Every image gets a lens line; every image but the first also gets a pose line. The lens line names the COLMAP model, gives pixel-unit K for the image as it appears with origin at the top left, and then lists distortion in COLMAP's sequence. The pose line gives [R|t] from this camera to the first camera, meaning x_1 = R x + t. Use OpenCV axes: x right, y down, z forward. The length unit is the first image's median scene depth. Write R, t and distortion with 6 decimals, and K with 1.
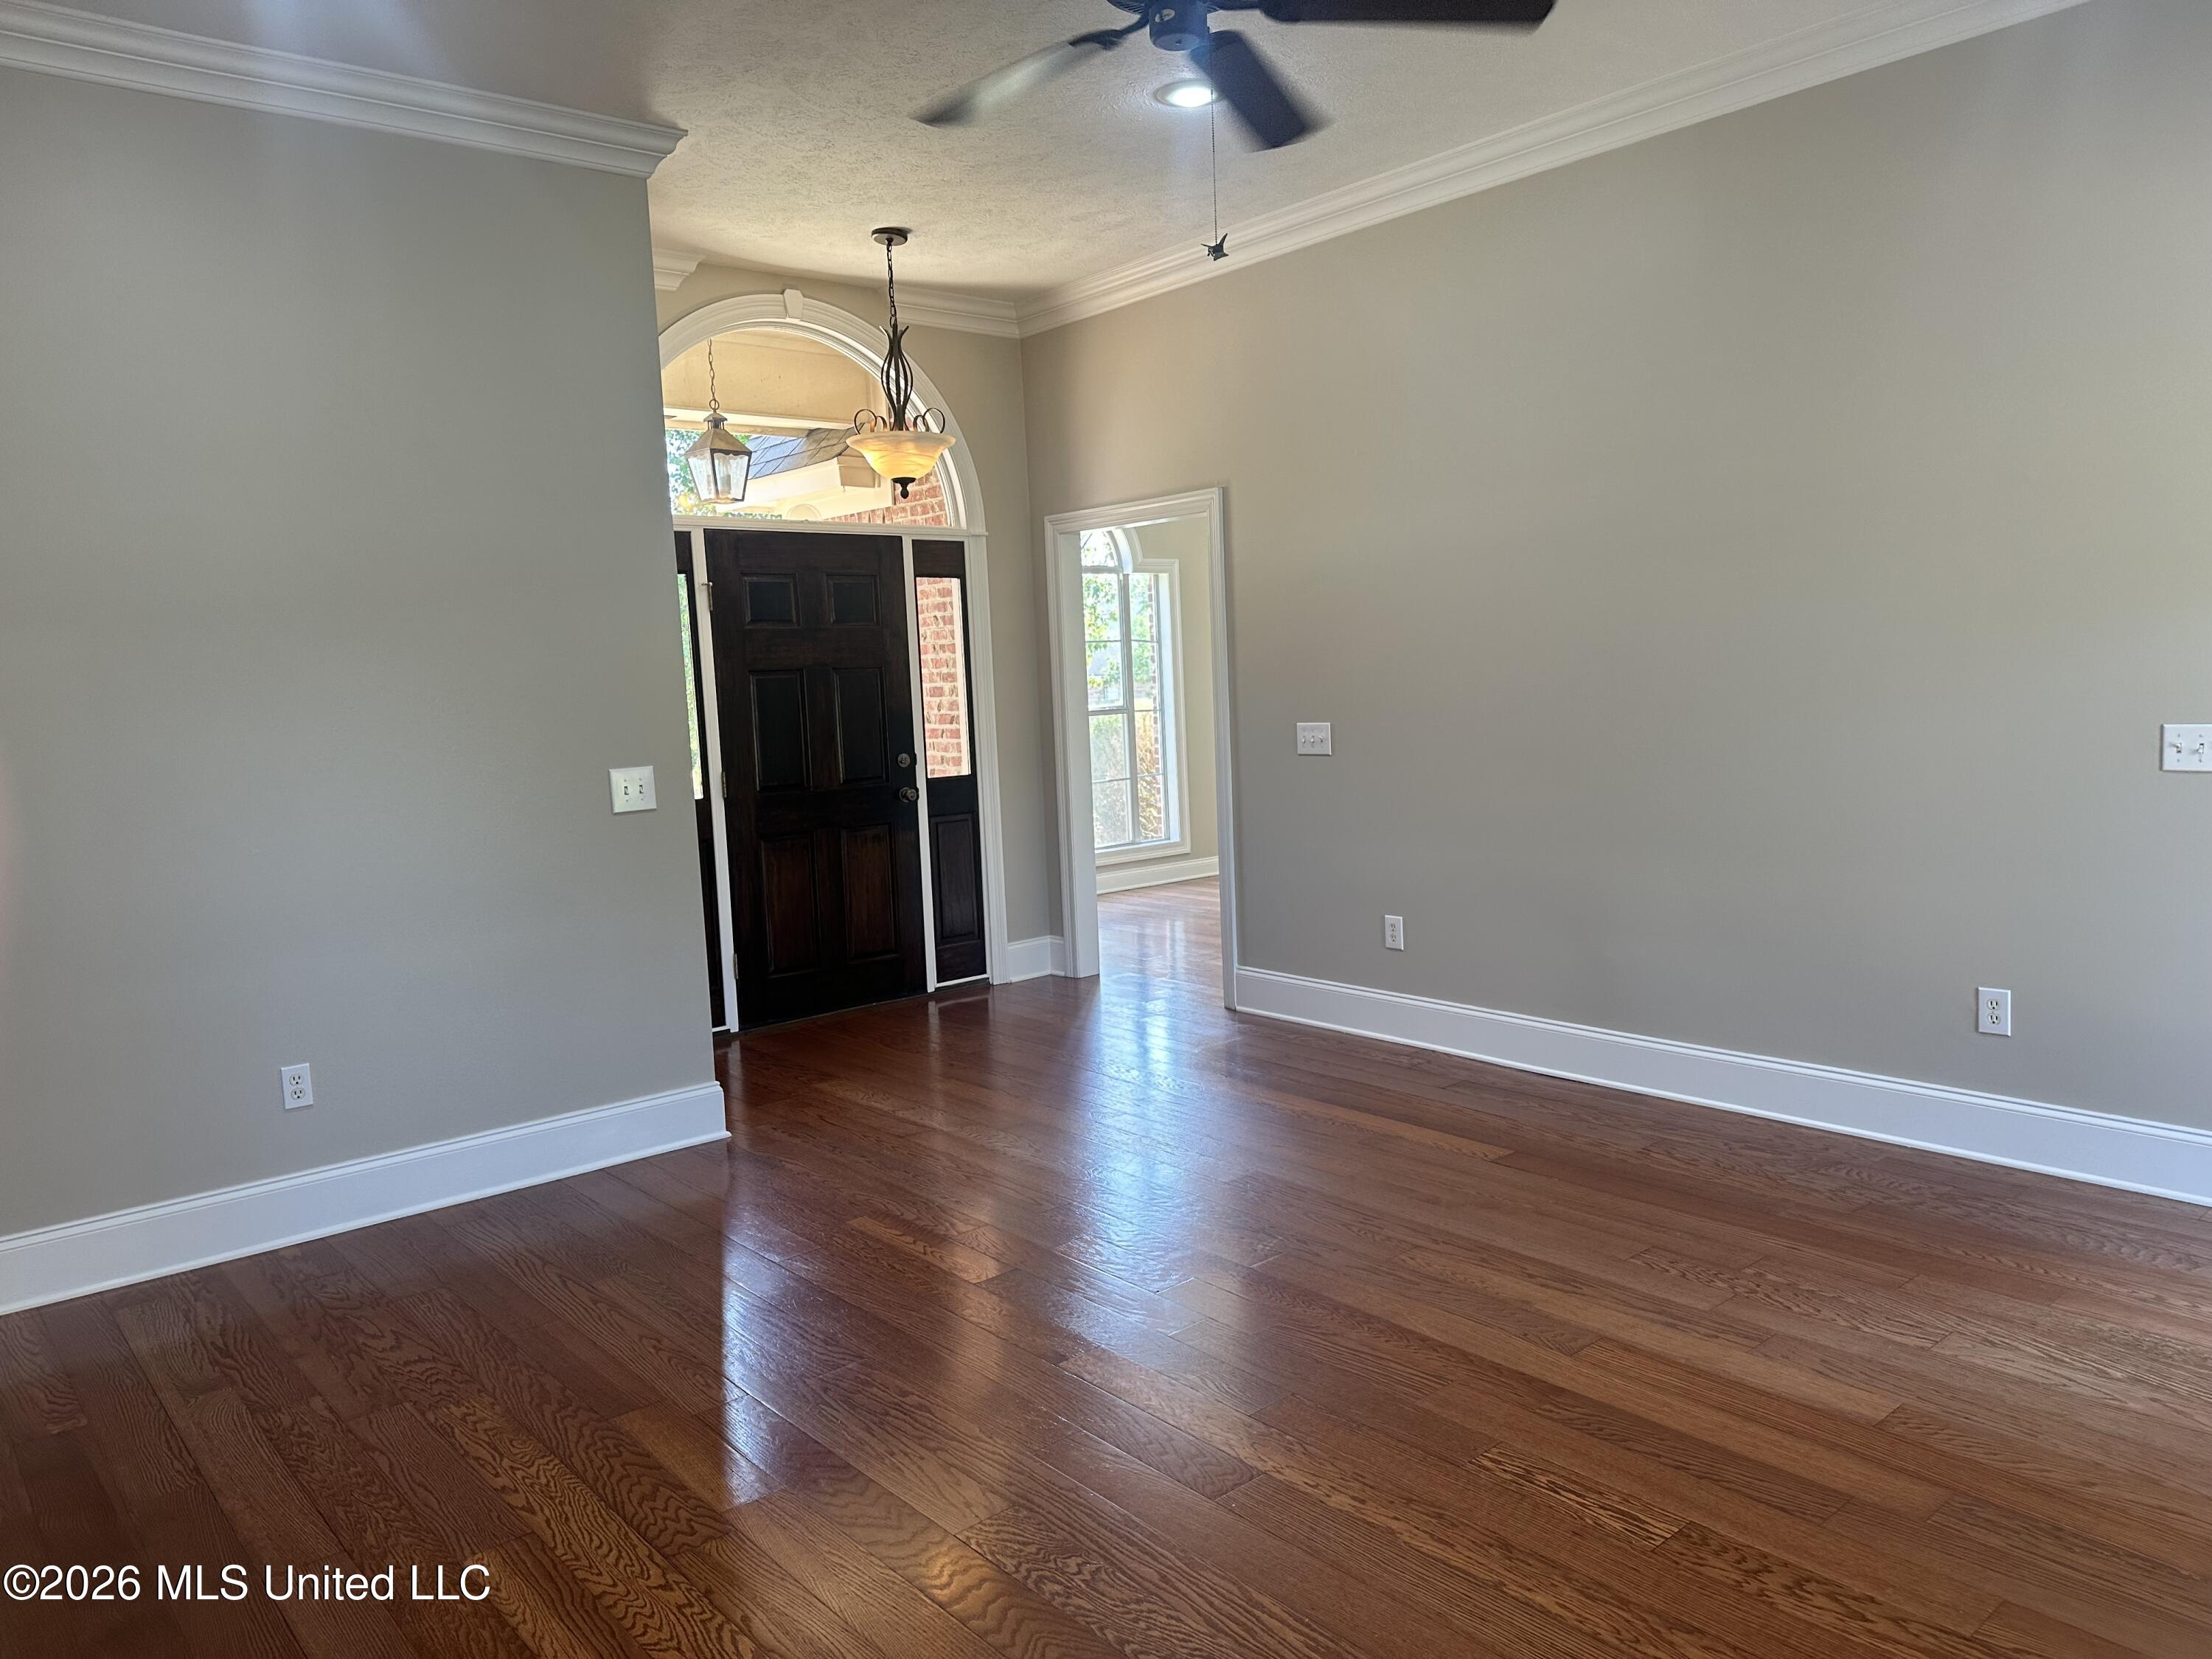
lens RADIAL K [[1528.2, 0, 1106.0], [0, 1528.2, 829.5], [0, 0, 1]] dist [-0.000956, -0.001618]
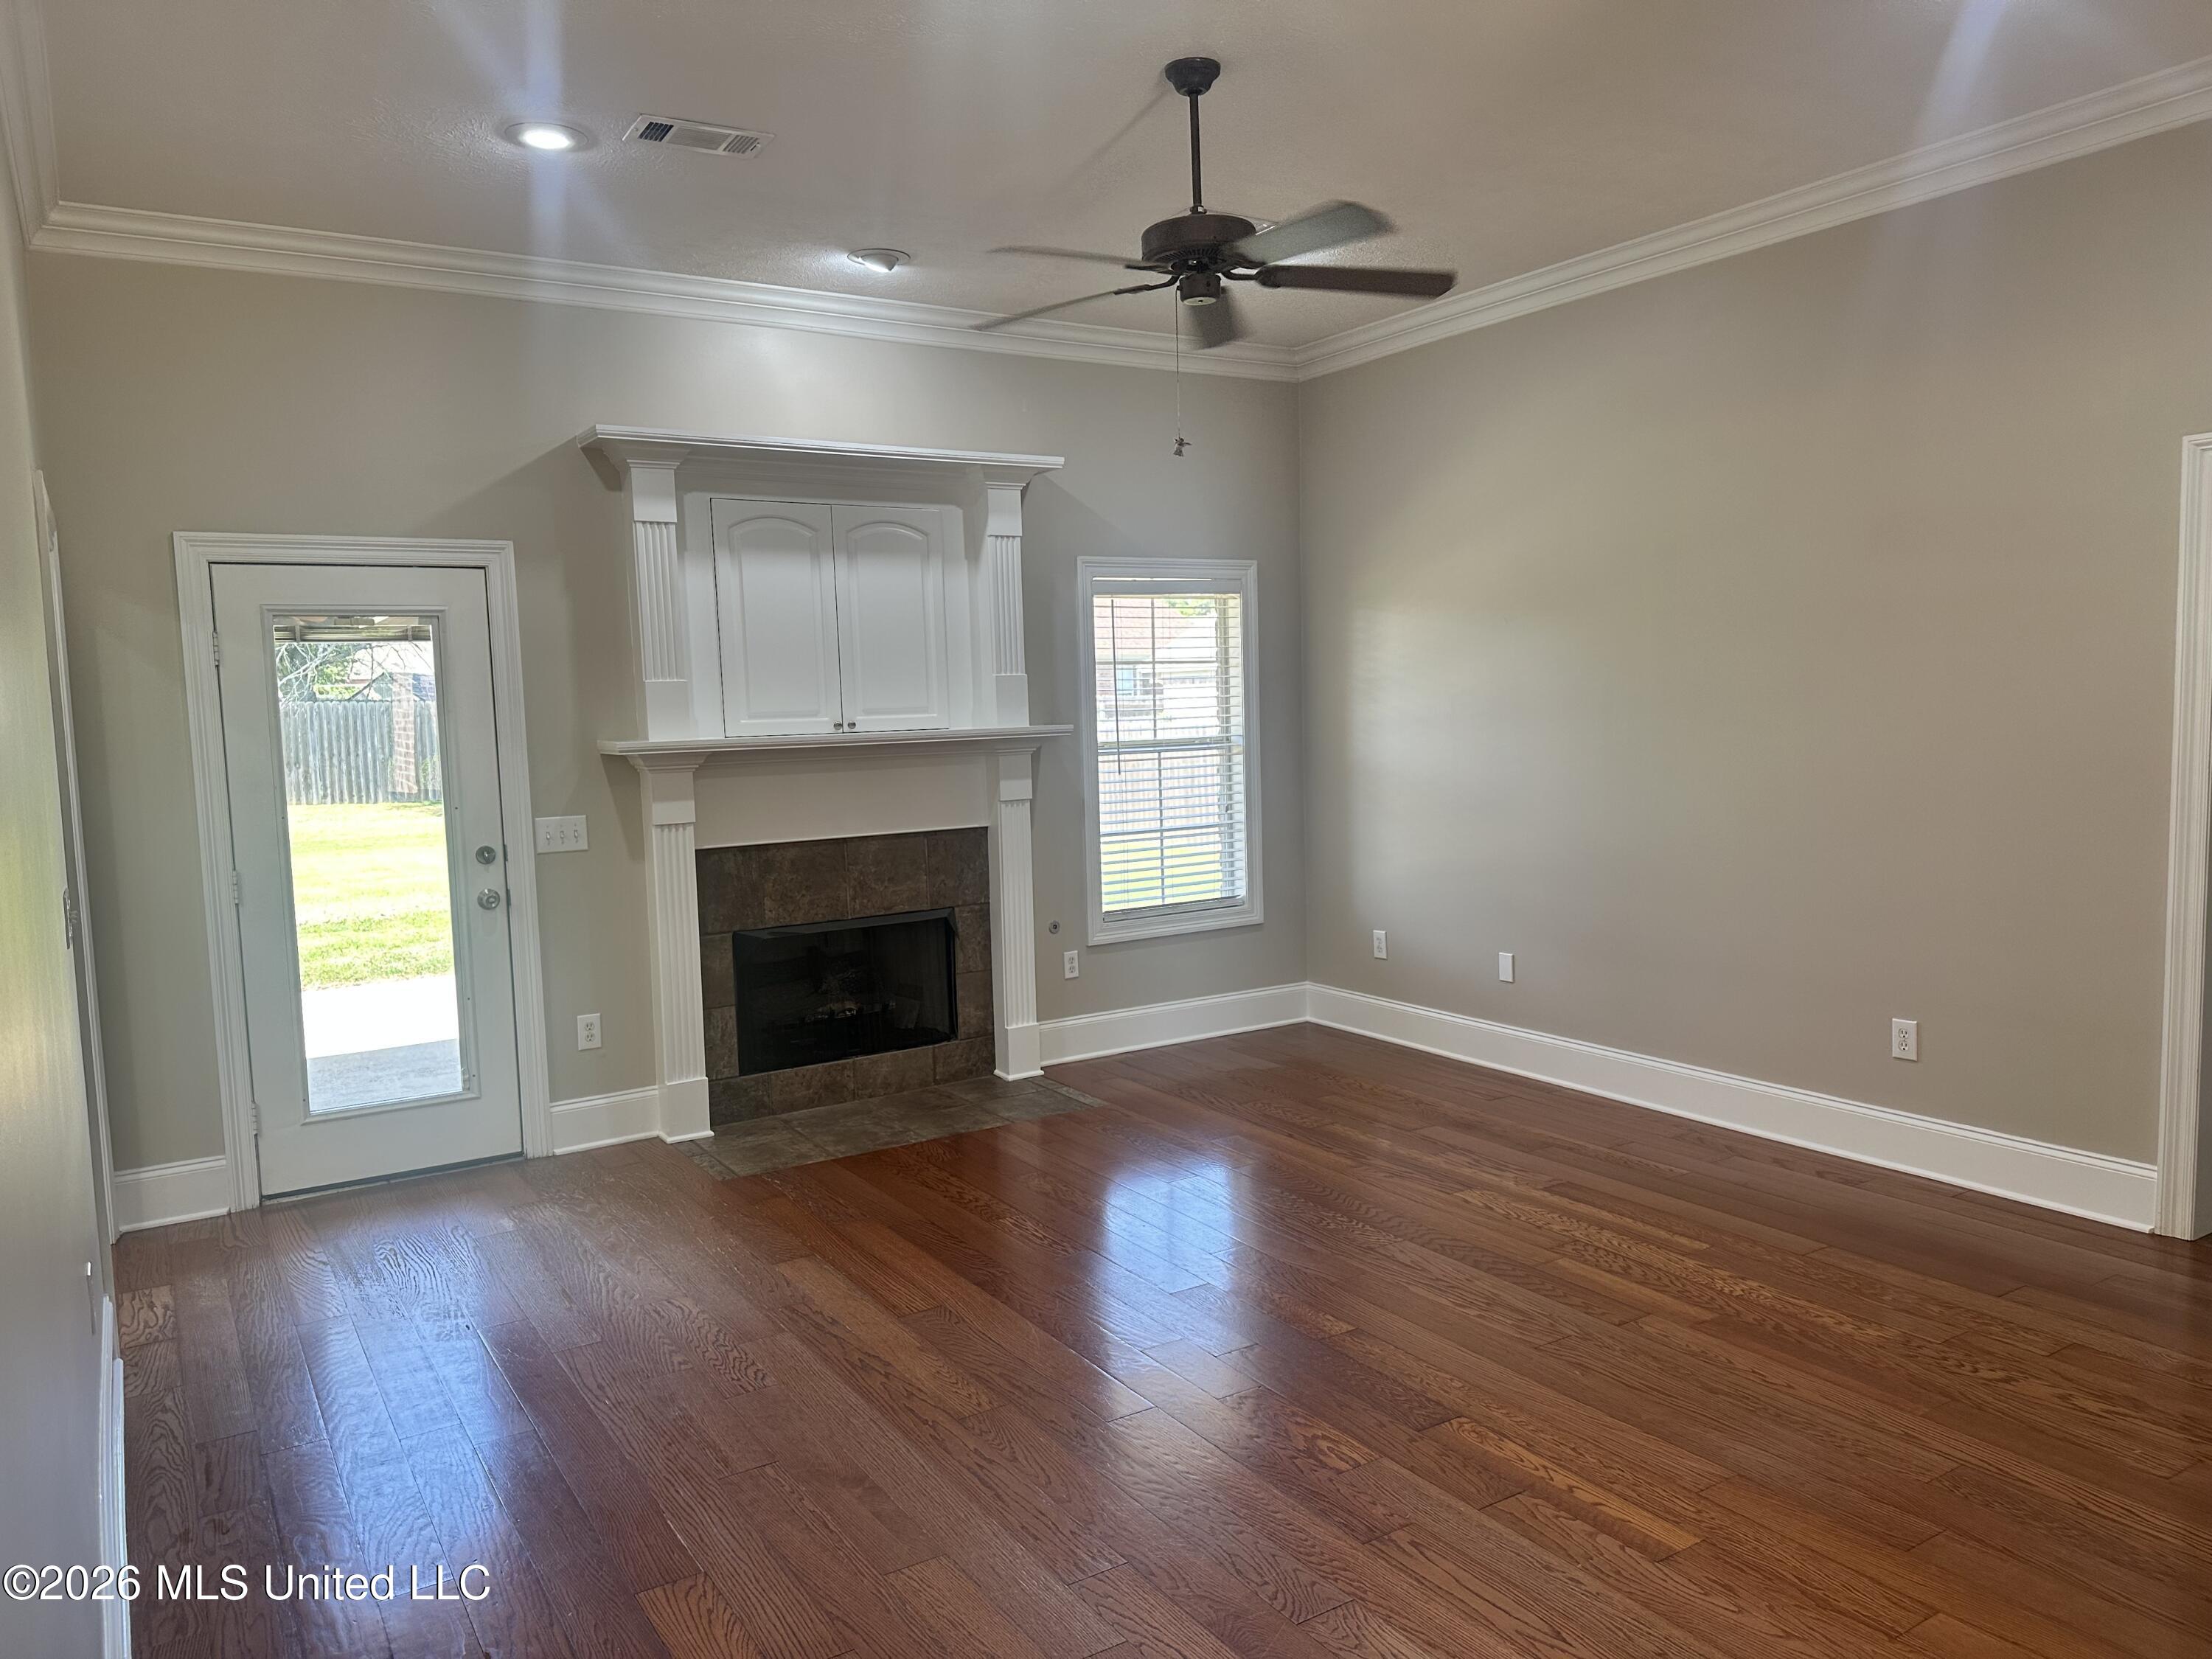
lens RADIAL K [[1551.8, 0, 1105.5], [0, 1551.8, 862.5], [0, 0, 1]] dist [0.149670, -0.252840]
pose [[-0.988519, 0.060400, 0.138500, -0.036593], [0.087904, 0.975430, 0.202014, -0.299380], [-0.122895, 0.211870, -0.969540, 2.452474]]
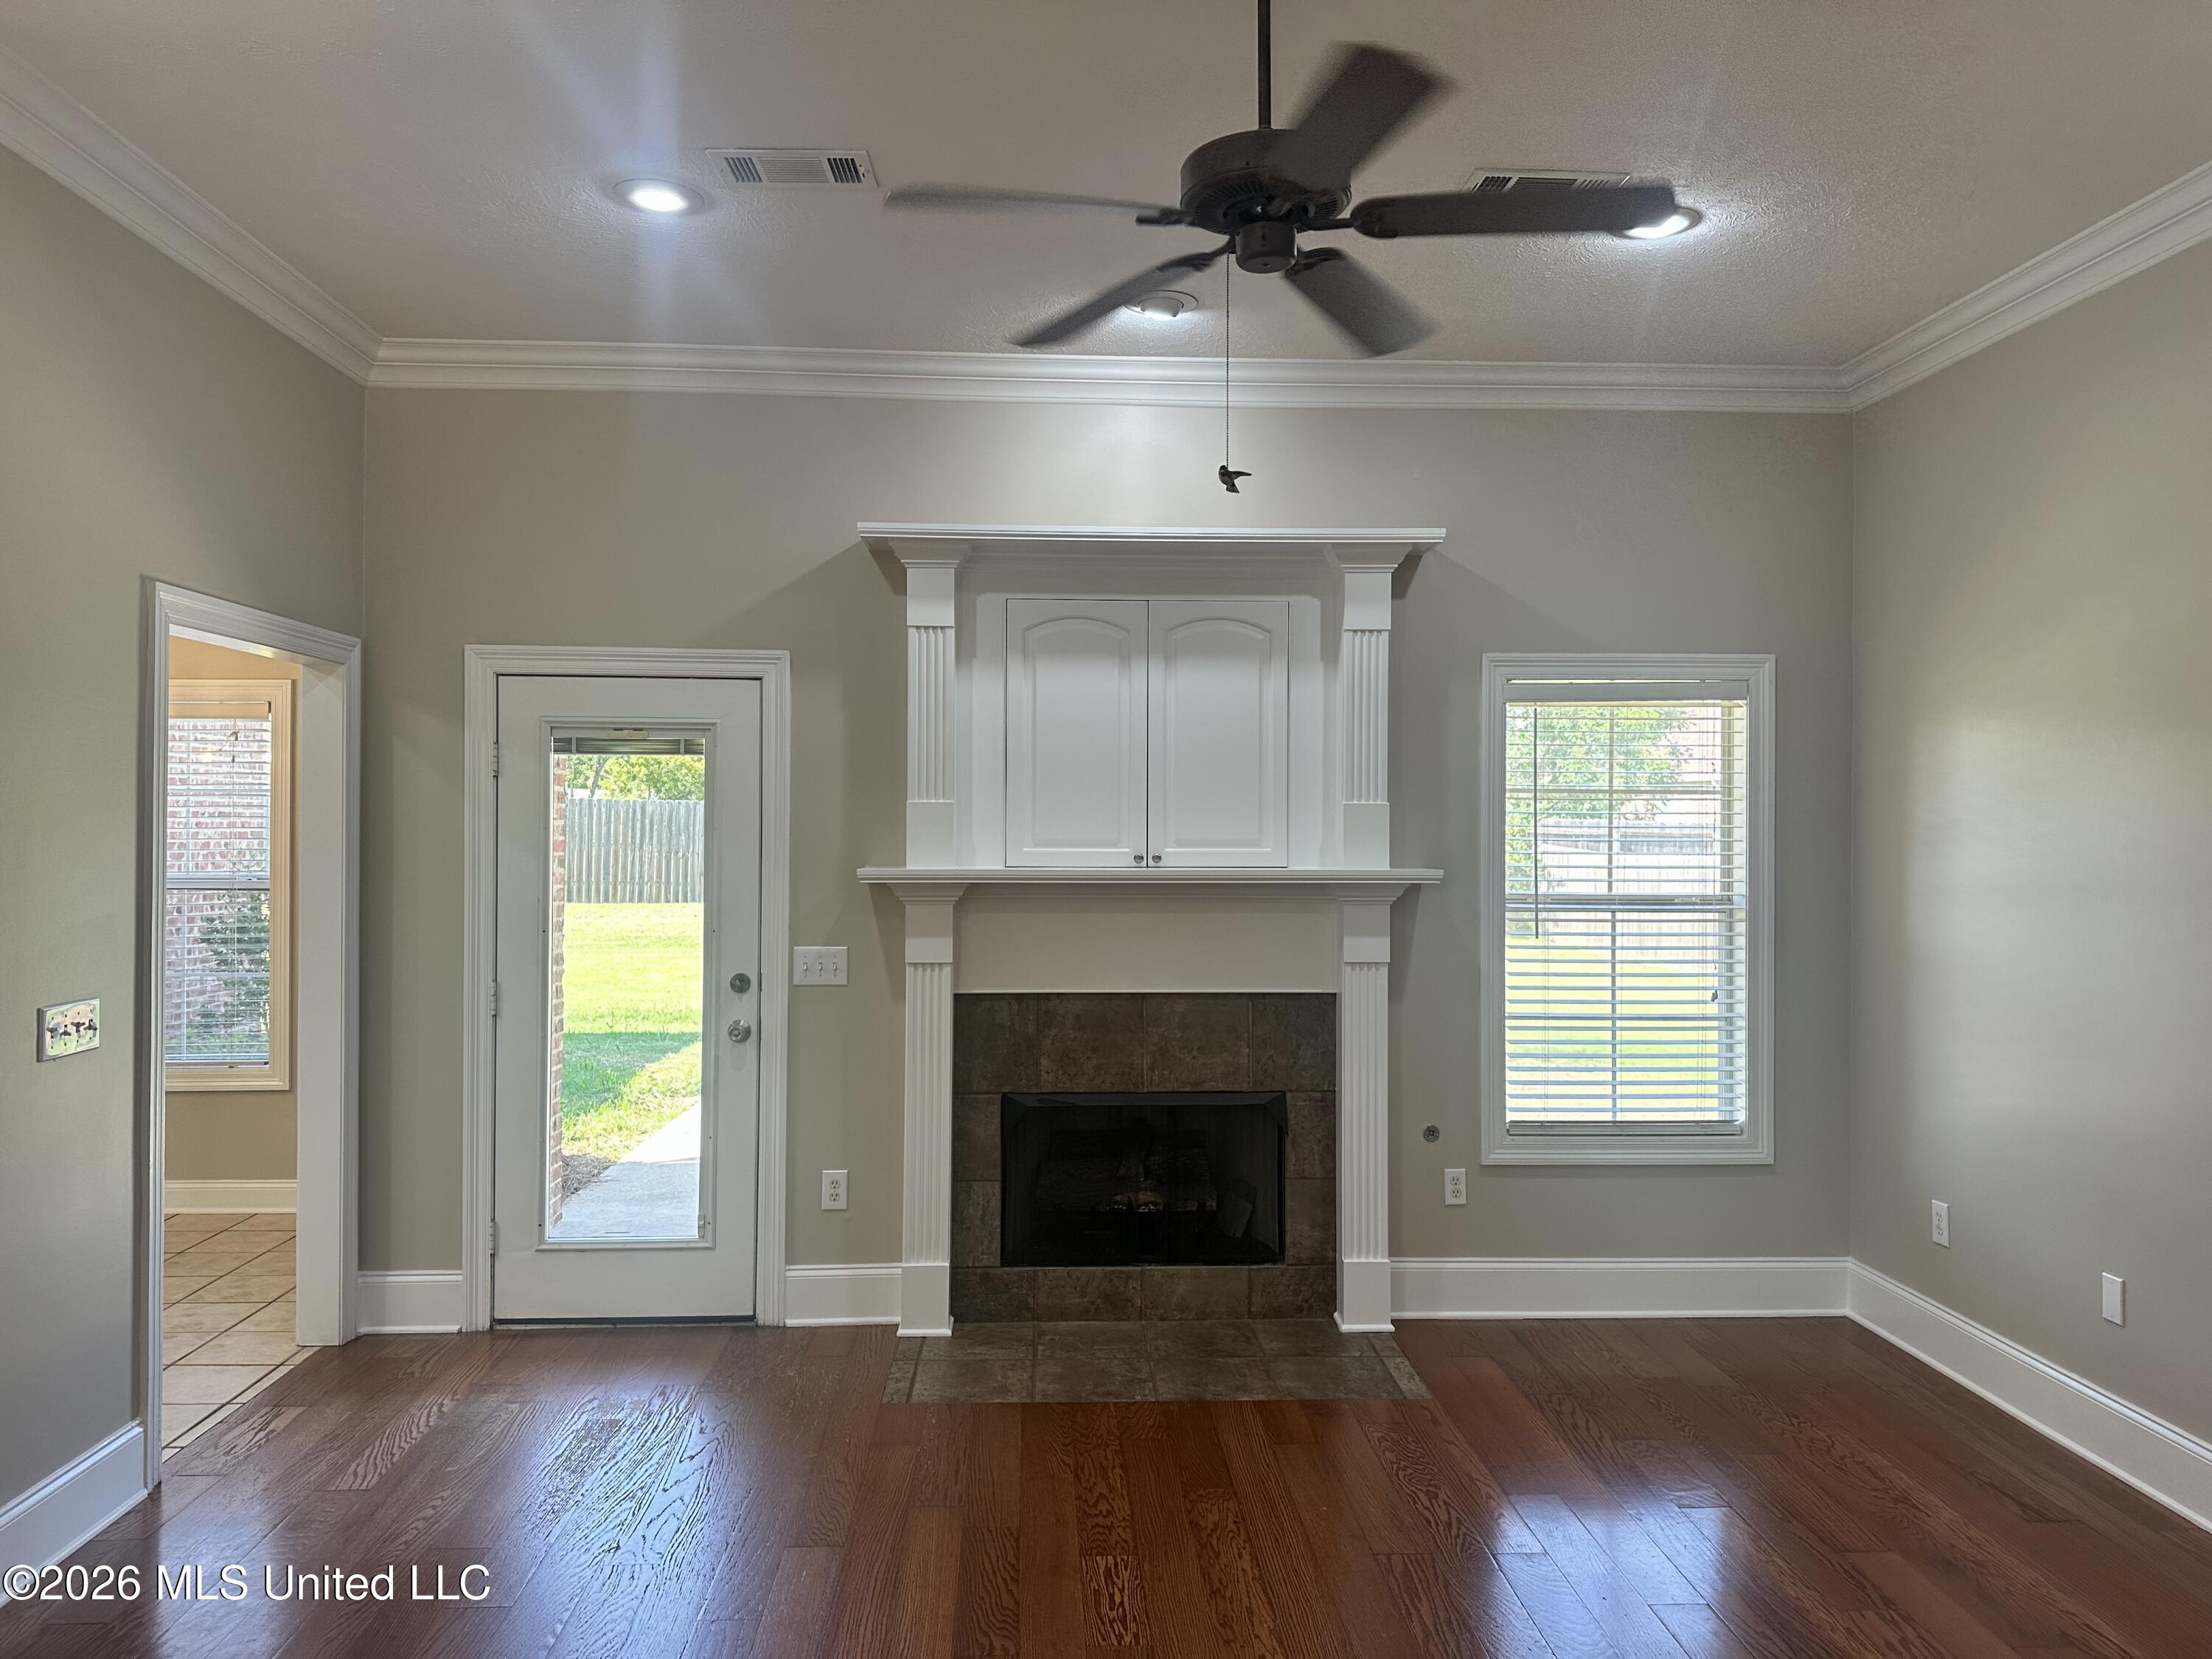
lens RADIAL K [[1552.0, 0, 1106.0], [0, 1552.0, 829.5], [0, 0, 1]] dist [0.161009, -0.321350]
pose [[-0.797232, 0.039764, 0.602362, -0.434943], [0.093907, 0.993850, 0.058679, -0.223617], [-0.596324, 0.103347, -0.796063, 1.821467]]
